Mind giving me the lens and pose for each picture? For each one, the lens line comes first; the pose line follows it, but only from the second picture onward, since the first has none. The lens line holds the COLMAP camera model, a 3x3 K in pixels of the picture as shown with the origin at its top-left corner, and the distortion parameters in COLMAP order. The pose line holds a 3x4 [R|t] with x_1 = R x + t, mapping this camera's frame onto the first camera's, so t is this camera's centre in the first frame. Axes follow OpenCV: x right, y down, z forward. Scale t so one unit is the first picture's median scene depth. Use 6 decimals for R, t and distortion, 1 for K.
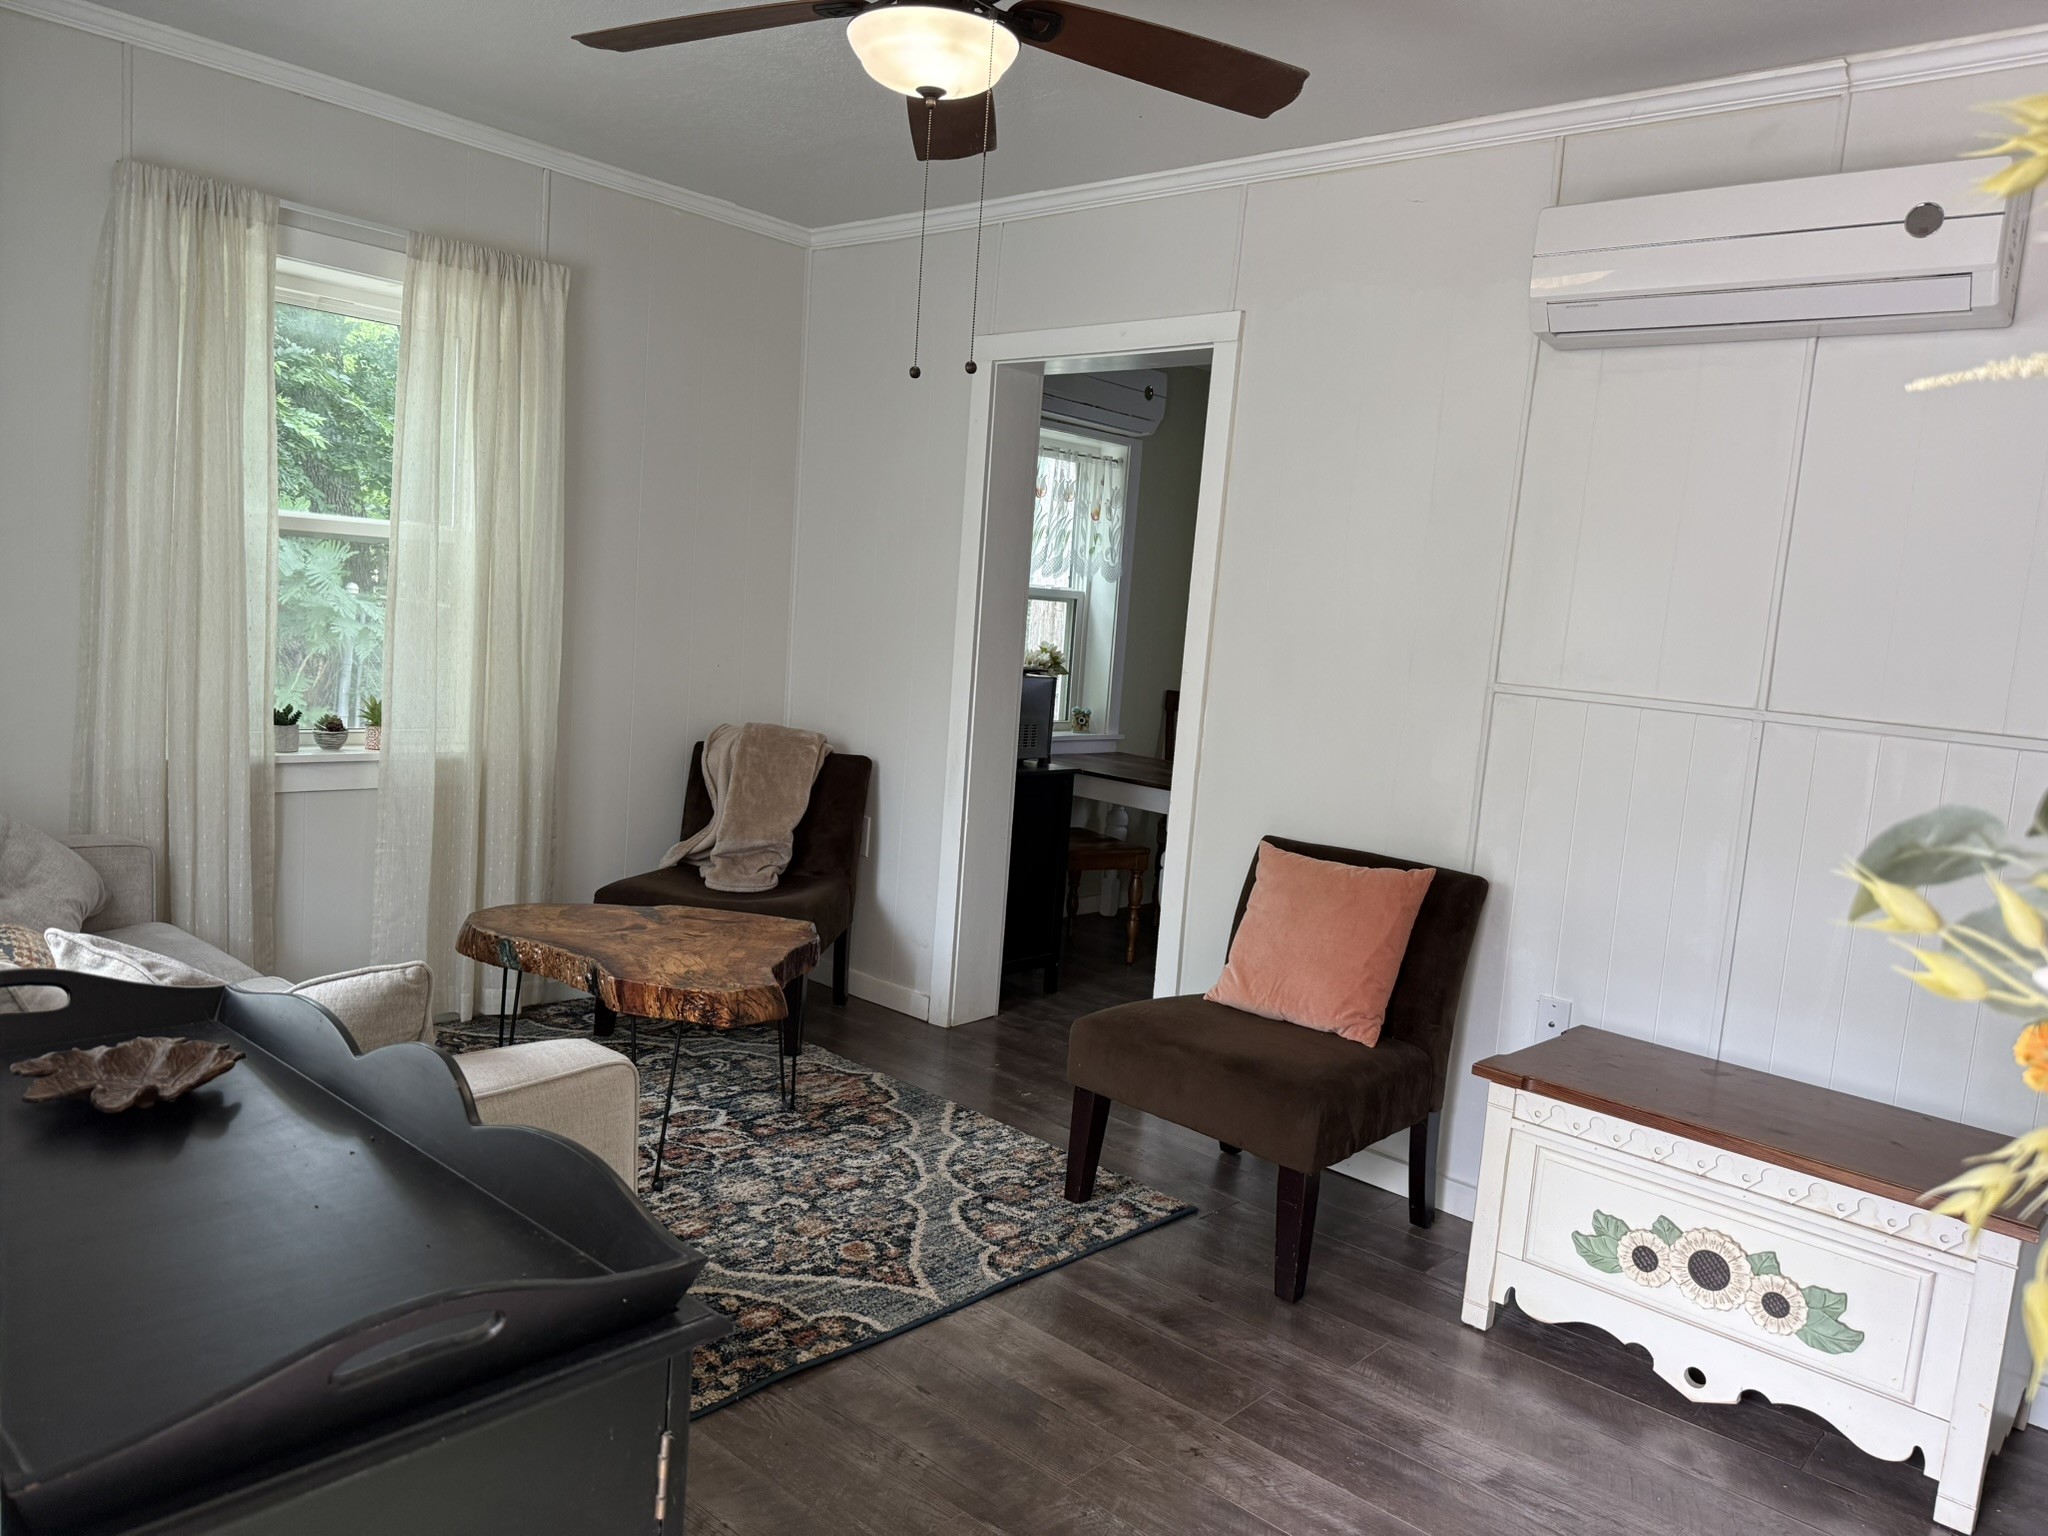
lens RADIAL K [[1449.0, 0, 1008.6], [0, 1449.0, 763.4], [0, 0, 1]] dist [0.087452, -0.190777]
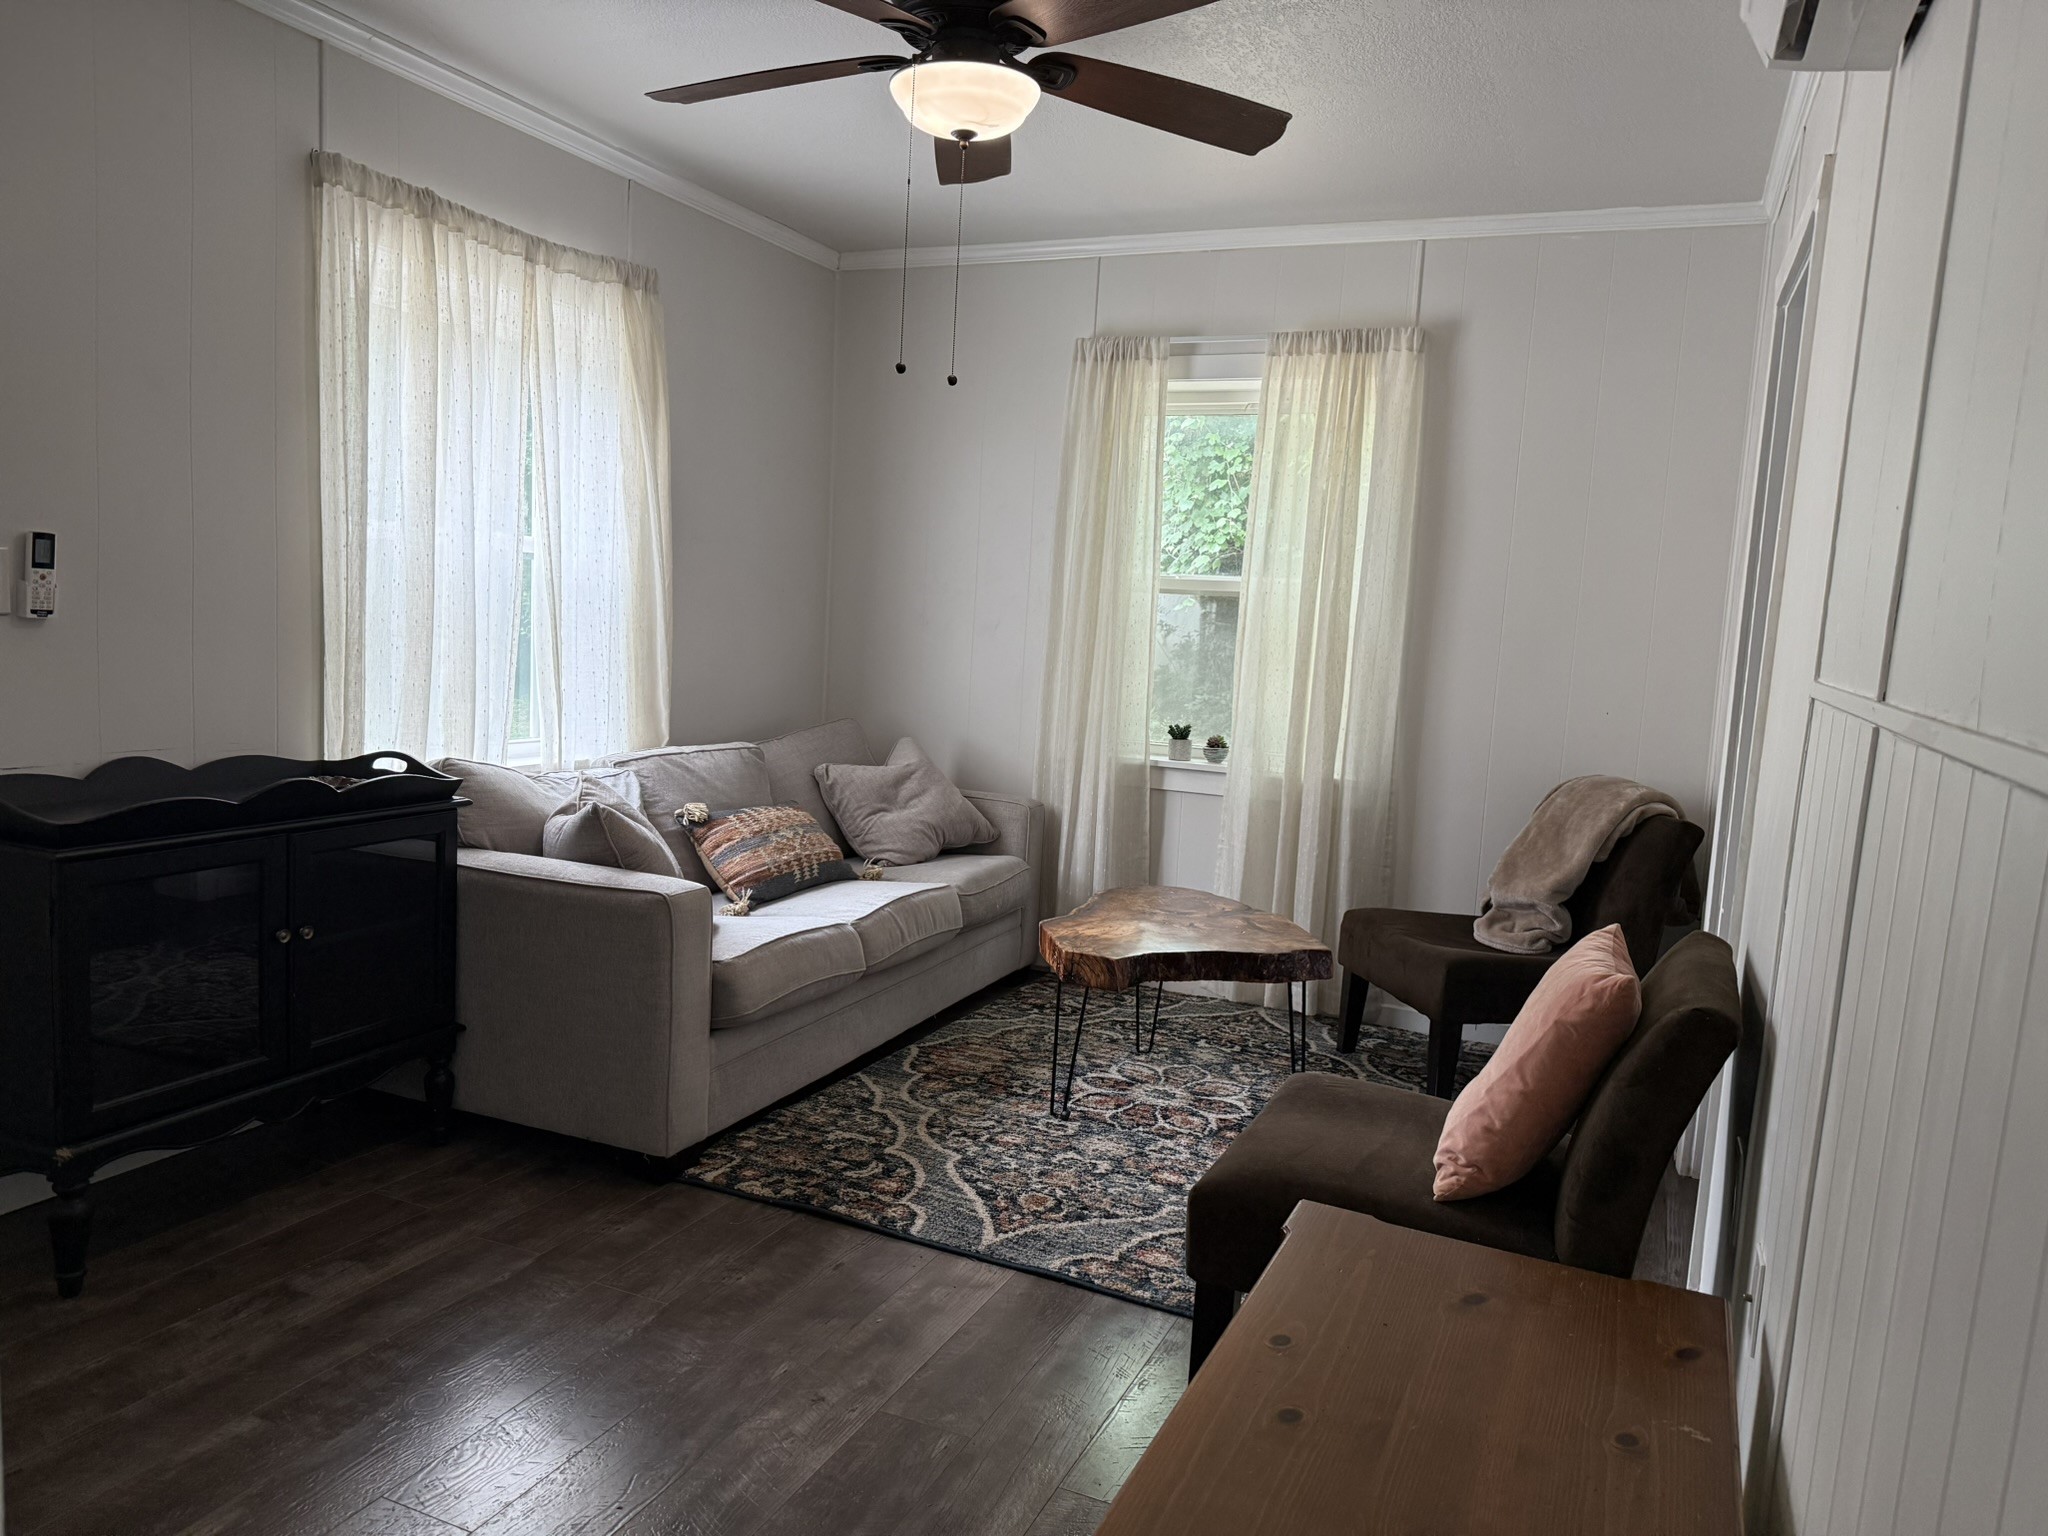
lens RADIAL K [[1426.7, 0, 1024.0], [0, 1426.7, 768.0], [0, 0, 1]] dist [0.131776, -0.228586]
pose [[0.321744, 0.046979, -0.945661, 0.869778], [-0.134444, 0.990915, 0.003485, 0.017599], [0.937233, 0.126017, 0.325137, 0.606885]]
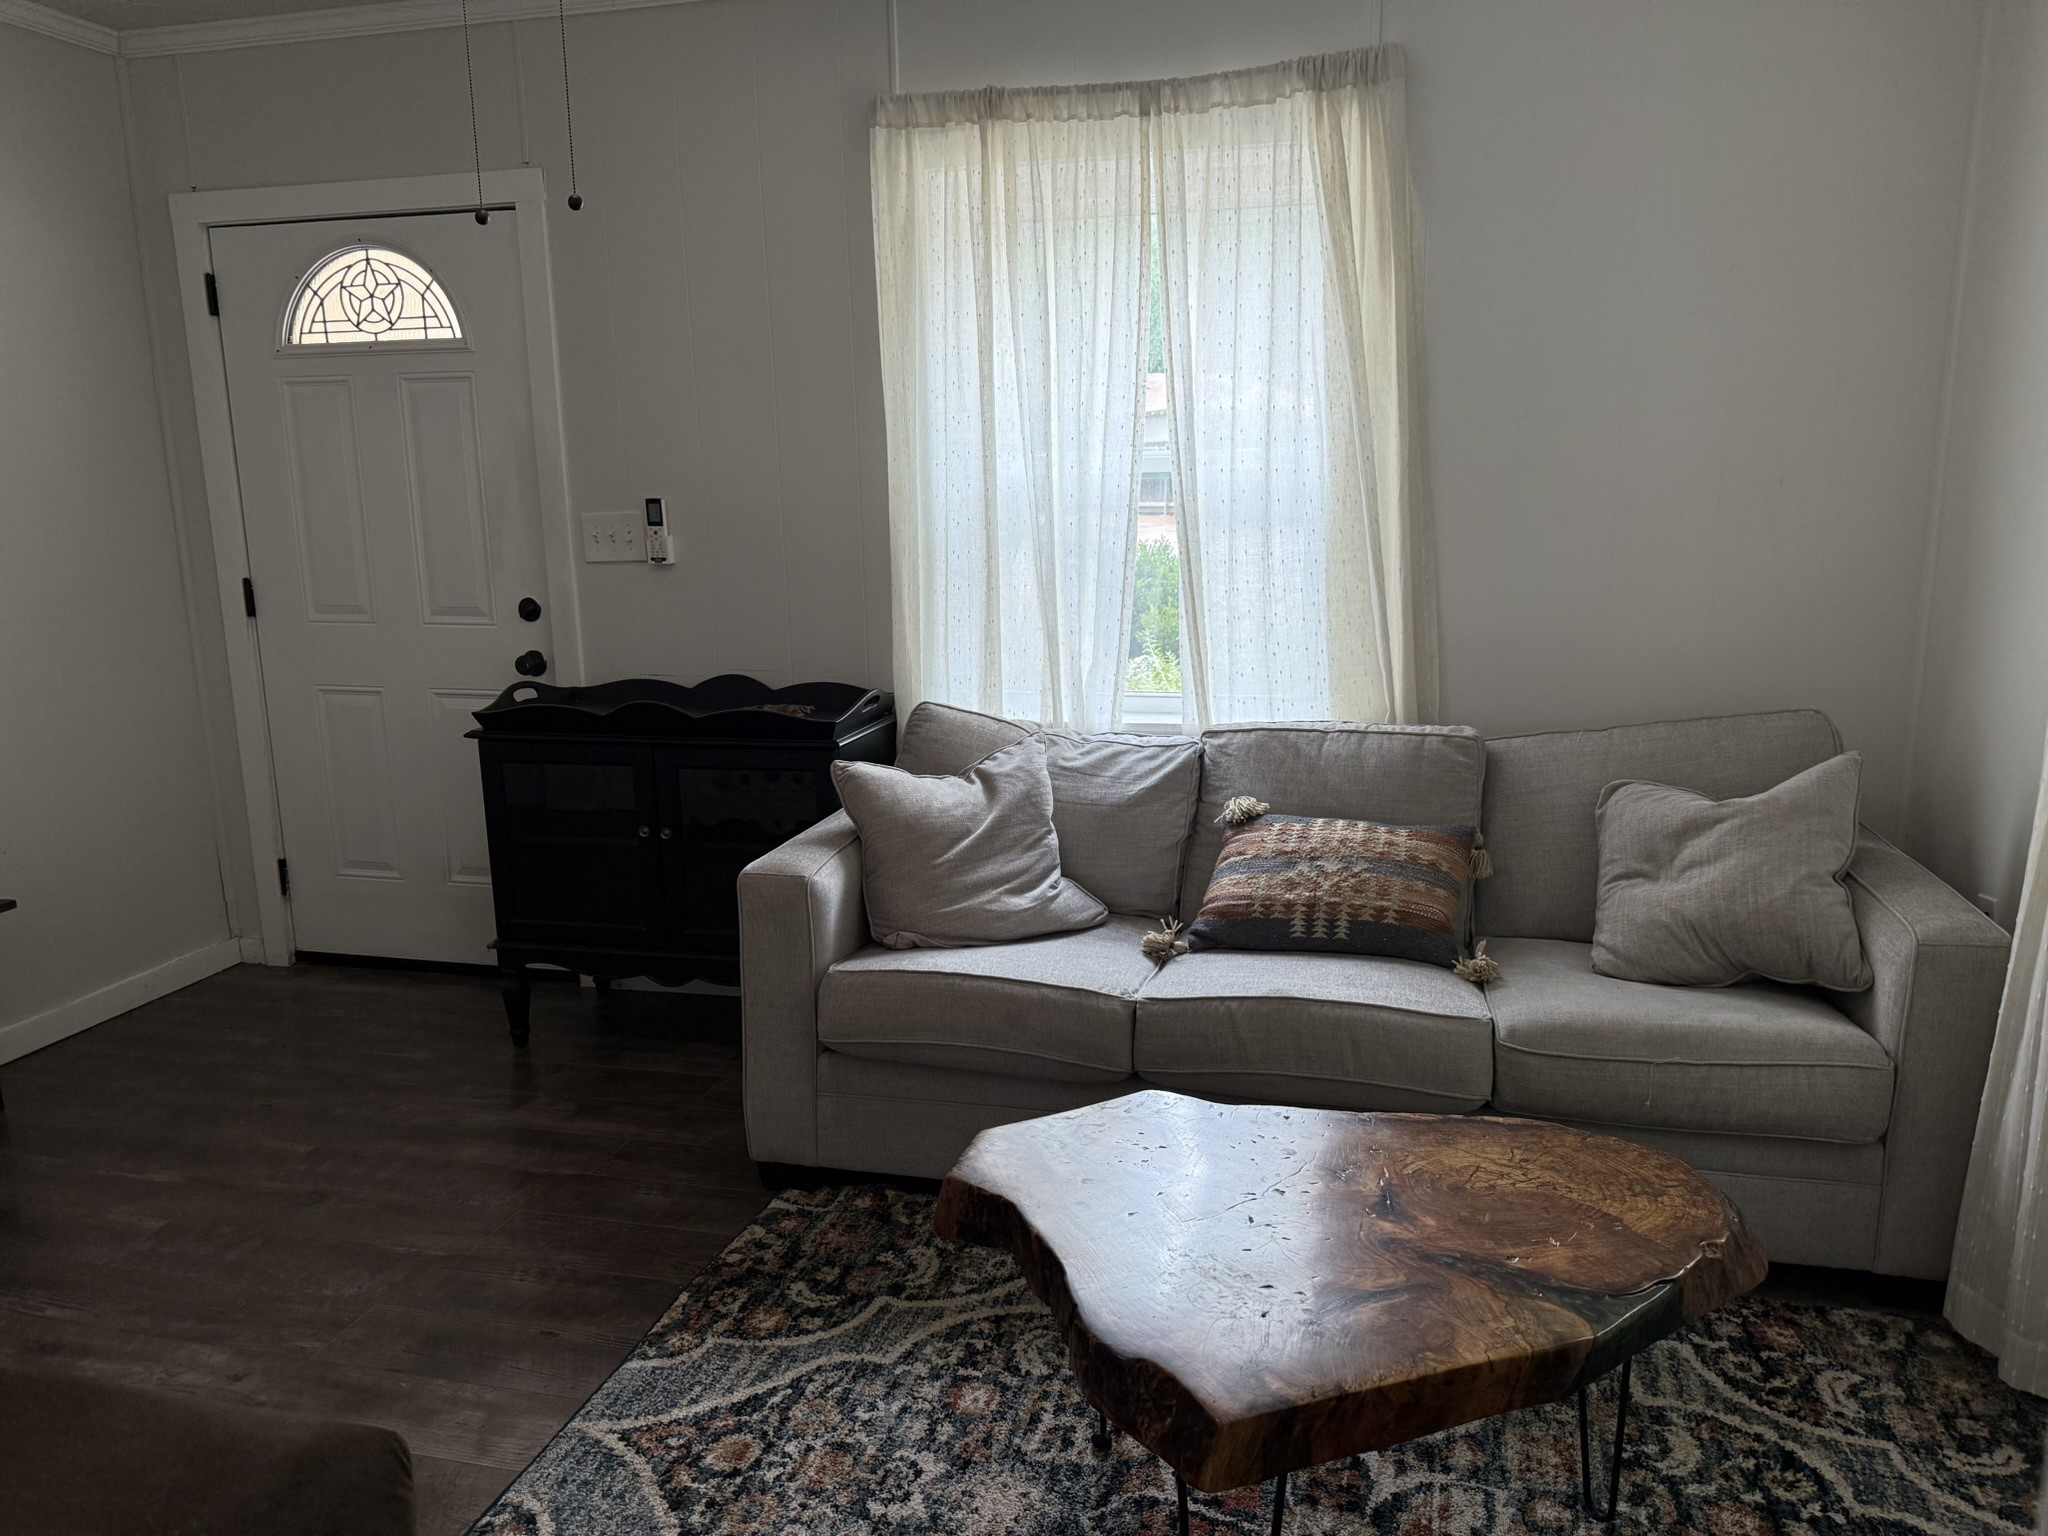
lens RADIAL K [[1428.2, 0, 986.3], [0, 1428.2, 769.0], [0, 0, 1]] dist [0.057745, -0.072889]
pose [[-0.885166, 0.035417, -0.463926, 0.094540], [-0.094148, 0.962838, 0.253138, -0.161497], [0.455651, 0.267747, -0.848937, 1.540716]]
